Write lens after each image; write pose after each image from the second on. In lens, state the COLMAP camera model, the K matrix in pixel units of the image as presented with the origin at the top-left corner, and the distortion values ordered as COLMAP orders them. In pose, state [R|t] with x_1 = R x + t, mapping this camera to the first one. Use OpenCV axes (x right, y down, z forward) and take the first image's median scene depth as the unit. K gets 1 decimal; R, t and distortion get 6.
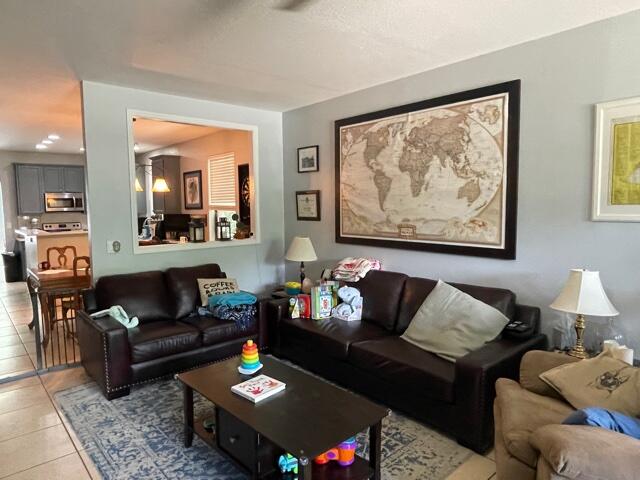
lens RADIAL K [[414.6, 0, 313.8], [0, 414.6, 237.7], [0, 0, 1]] dist [0.015903, -0.015240]
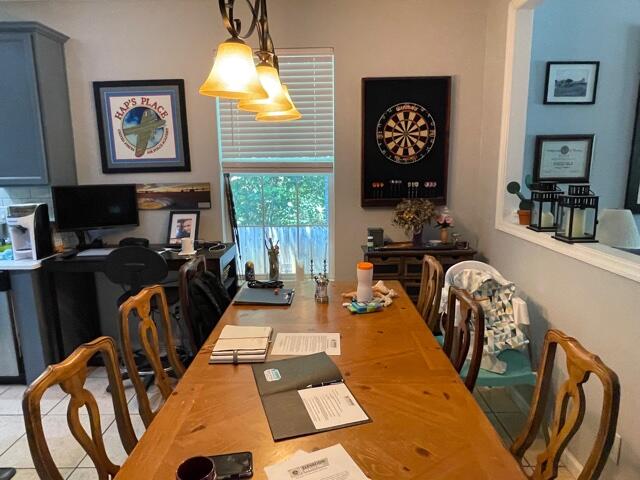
lens RADIAL K [[414.6, 0, 321.1], [0, 414.6, 239.1], [0, 0, 1]] dist [0.015903, -0.015240]
pose [[0.655702, -0.132380, 0.743324, -0.943701], [0.067332, 0.990839, 0.117065, -0.072183], [-0.752011, -0.026711, 0.658609, 1.098803]]
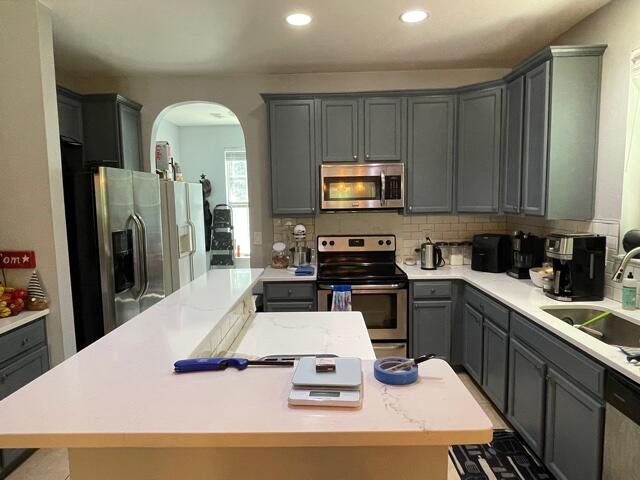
lens RADIAL K [[414.6, 0, 319.5], [0, 414.6, 236.7], [0, 0, 1]] dist [0.015903, -0.015240]
pose [[0.739536, 0.063487, -0.670116, -0.815576], [-0.050368, 0.997970, 0.038963, -0.115230], [0.671230, 0.004938, 0.741233, 1.545160]]
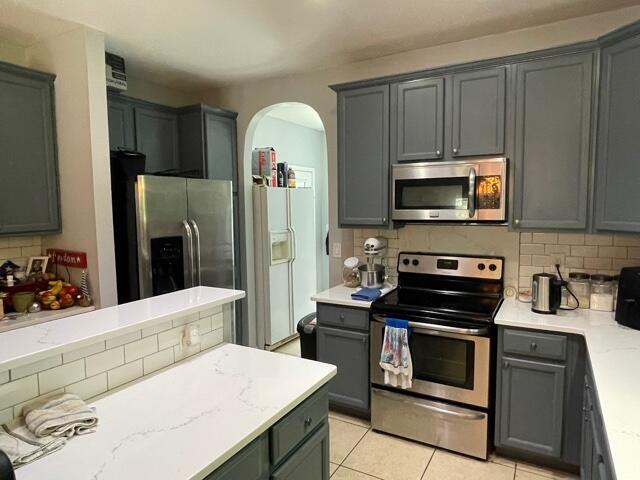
lens RADIAL K [[414.6, 0, 318.9], [0, 414.6, 238.9], [0, 0, 1]] dist [0.015903, -0.015240]
pose [[0.320542, 0.087916, -0.943146, -0.774791], [-0.074554, 0.994936, 0.067405, -0.146726], [0.944296, 0.048710, 0.325473, 1.867279]]
